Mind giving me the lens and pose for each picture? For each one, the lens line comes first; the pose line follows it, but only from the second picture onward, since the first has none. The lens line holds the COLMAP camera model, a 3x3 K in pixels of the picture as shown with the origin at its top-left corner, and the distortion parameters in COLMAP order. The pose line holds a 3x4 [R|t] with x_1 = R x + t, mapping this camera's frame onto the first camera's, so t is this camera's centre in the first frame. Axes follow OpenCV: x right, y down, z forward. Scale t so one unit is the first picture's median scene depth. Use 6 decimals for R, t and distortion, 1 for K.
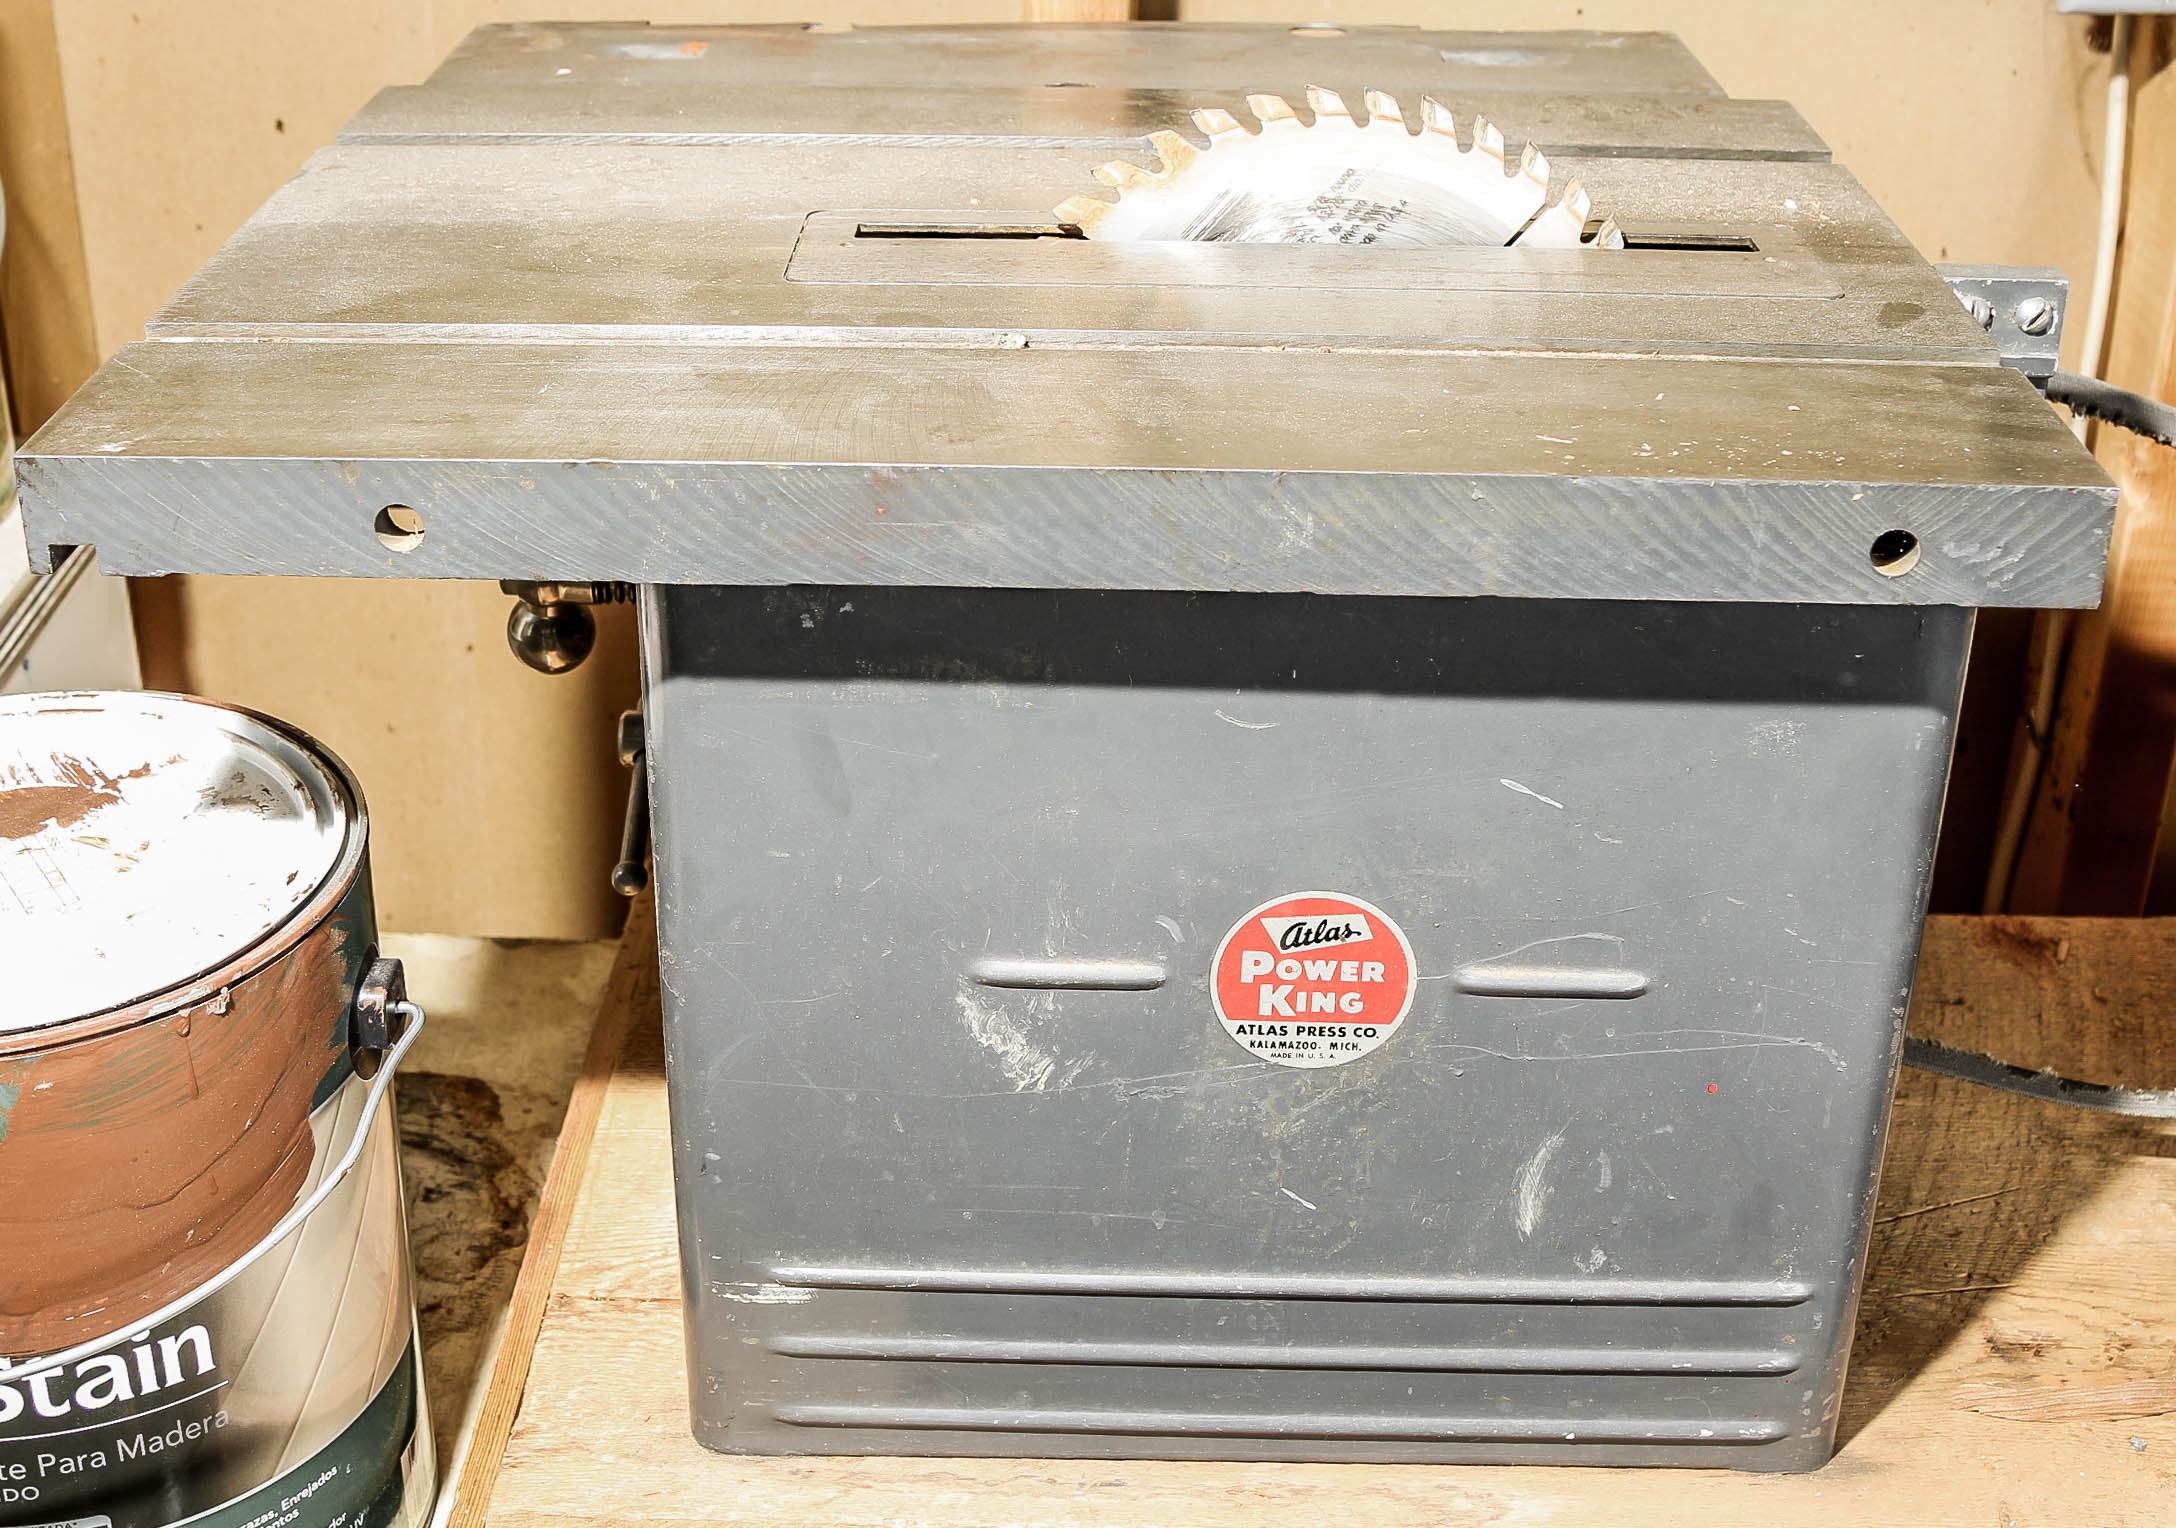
lens RADIAL K [[2722.3, 0, 985.7], [0, 2722.3, 728.0], [0, 0, 1]] dist [-0.106227, 0.000000]
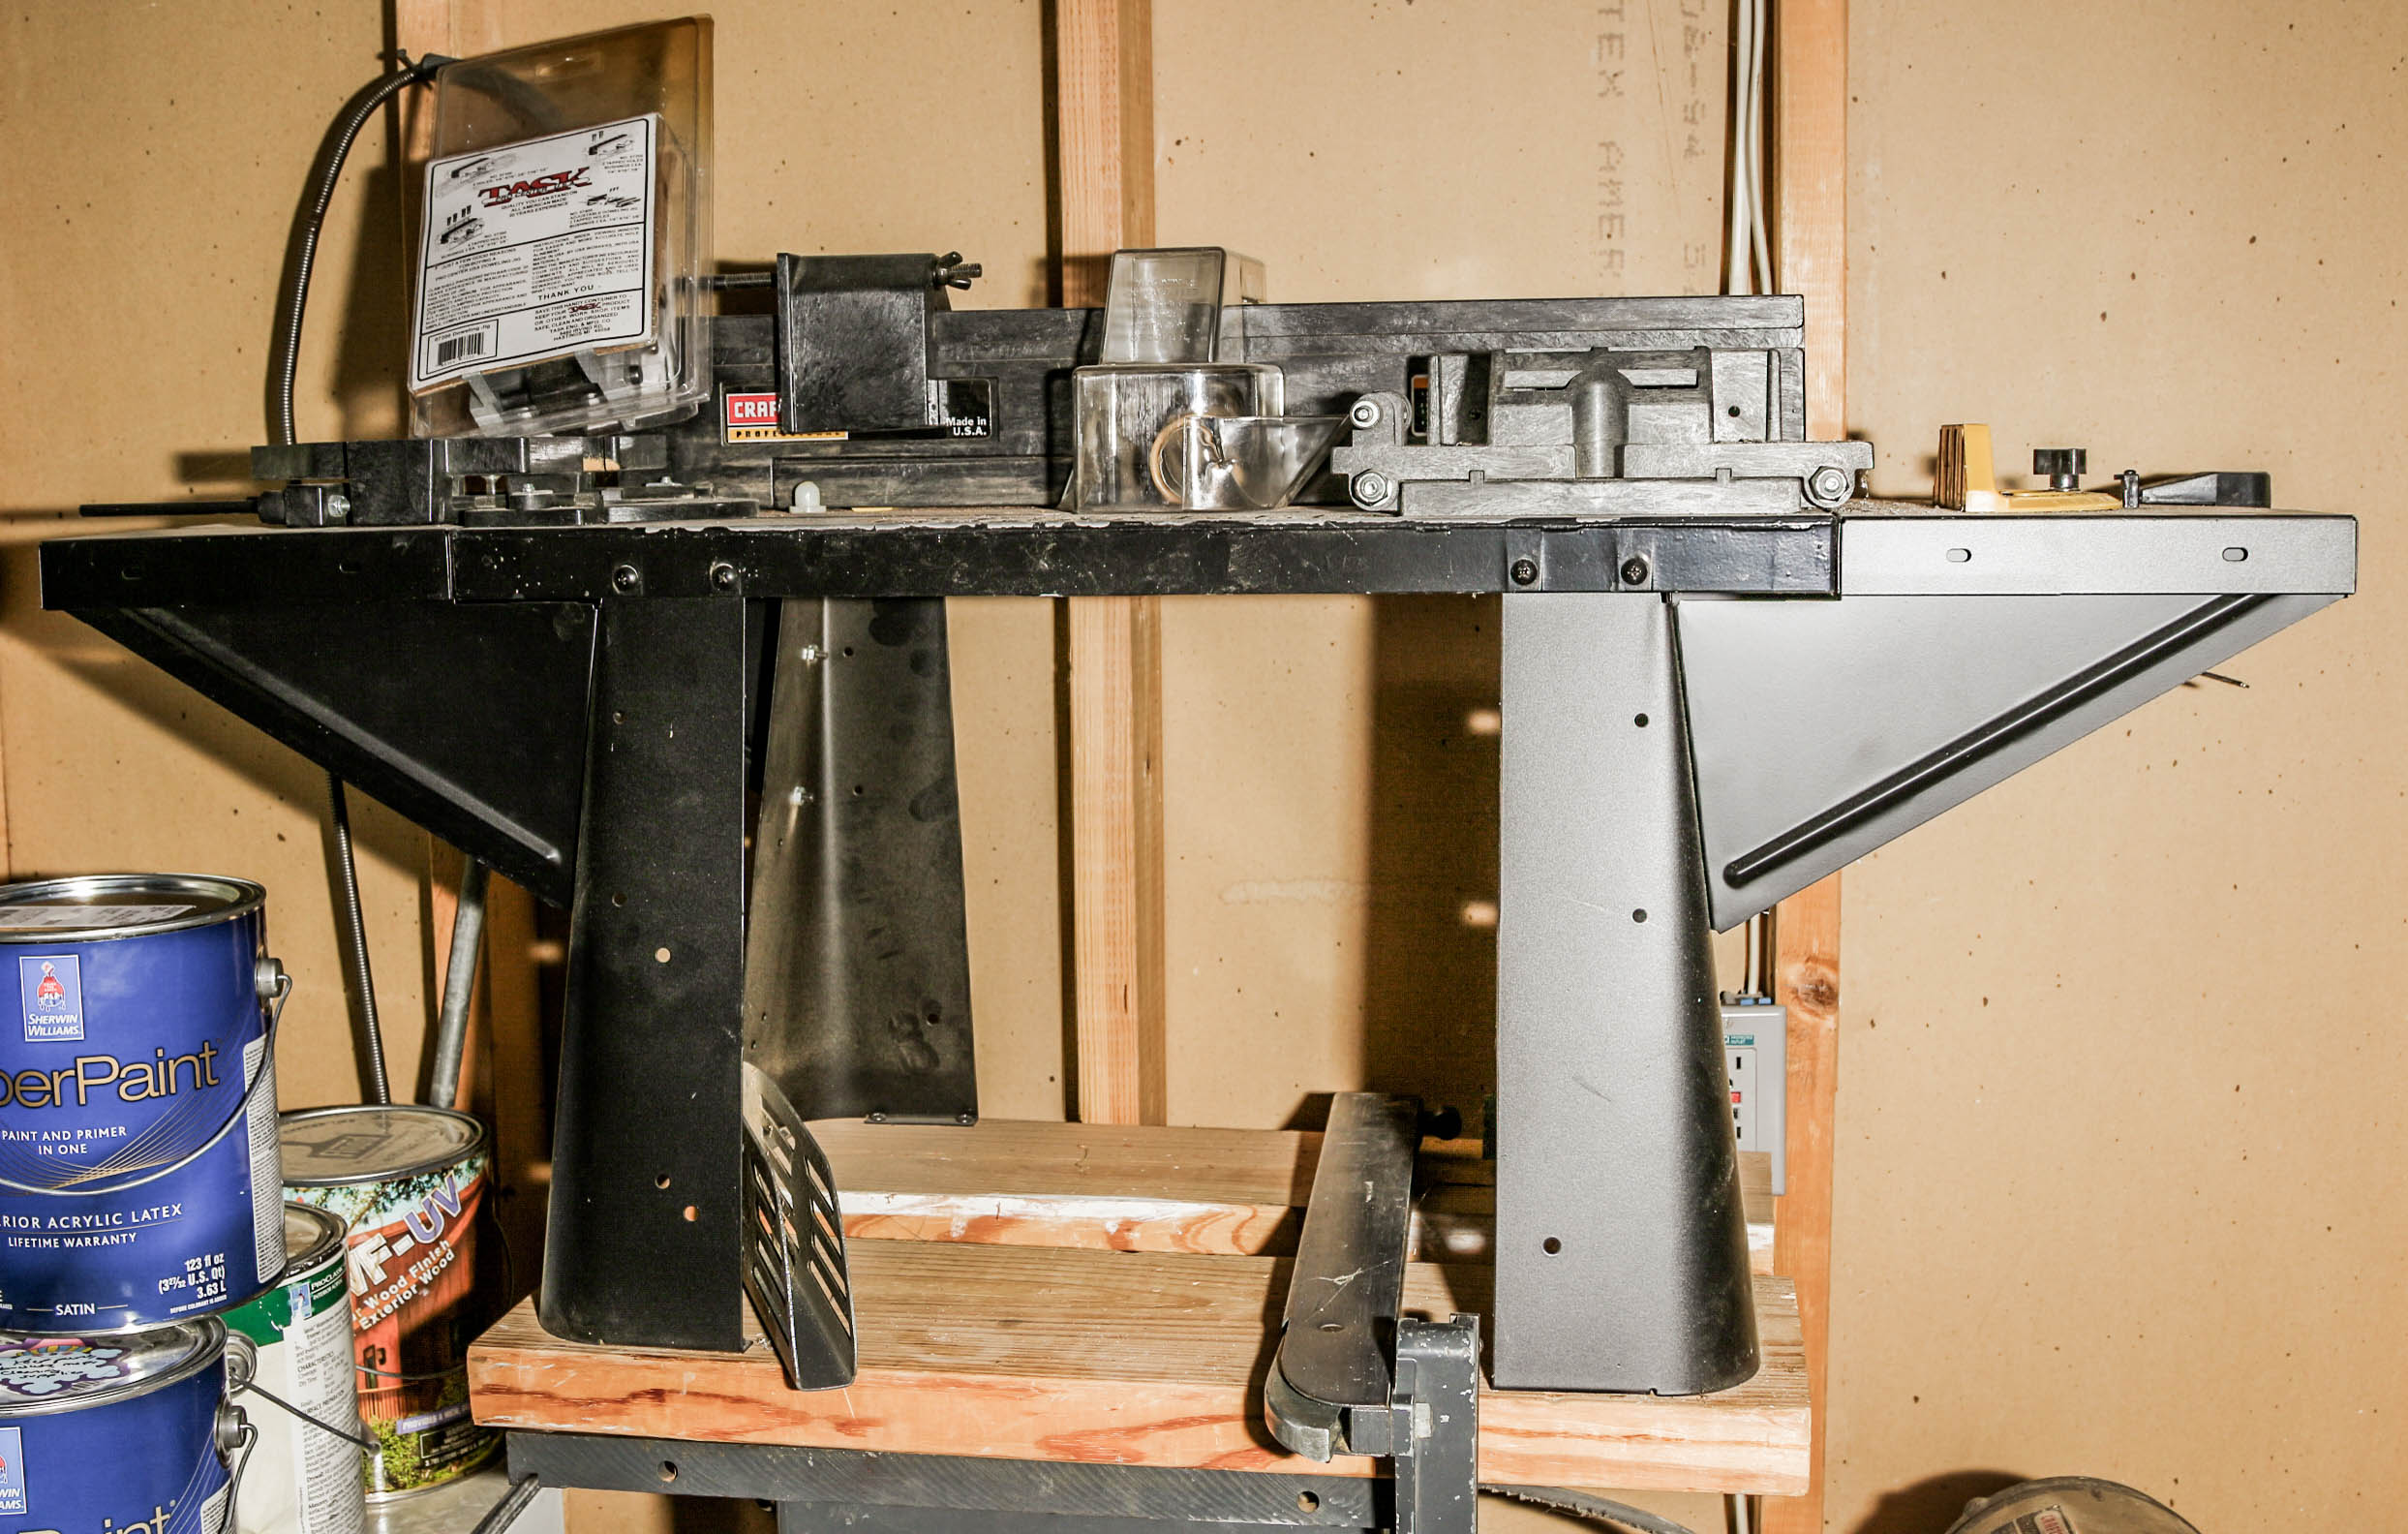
lens RADIAL K [[2916.4, 0, 1193.1], [0, 2916.4, 750.9], [0, 0, 1]] dist [-0.106017, 0.000000]
pose [[0.993070, -0.003004, -0.117482, 0.451329], [-0.035207, 0.946153, -0.321799, 0.105103], [0.112122, 0.323705, 0.939491, -1.268466]]
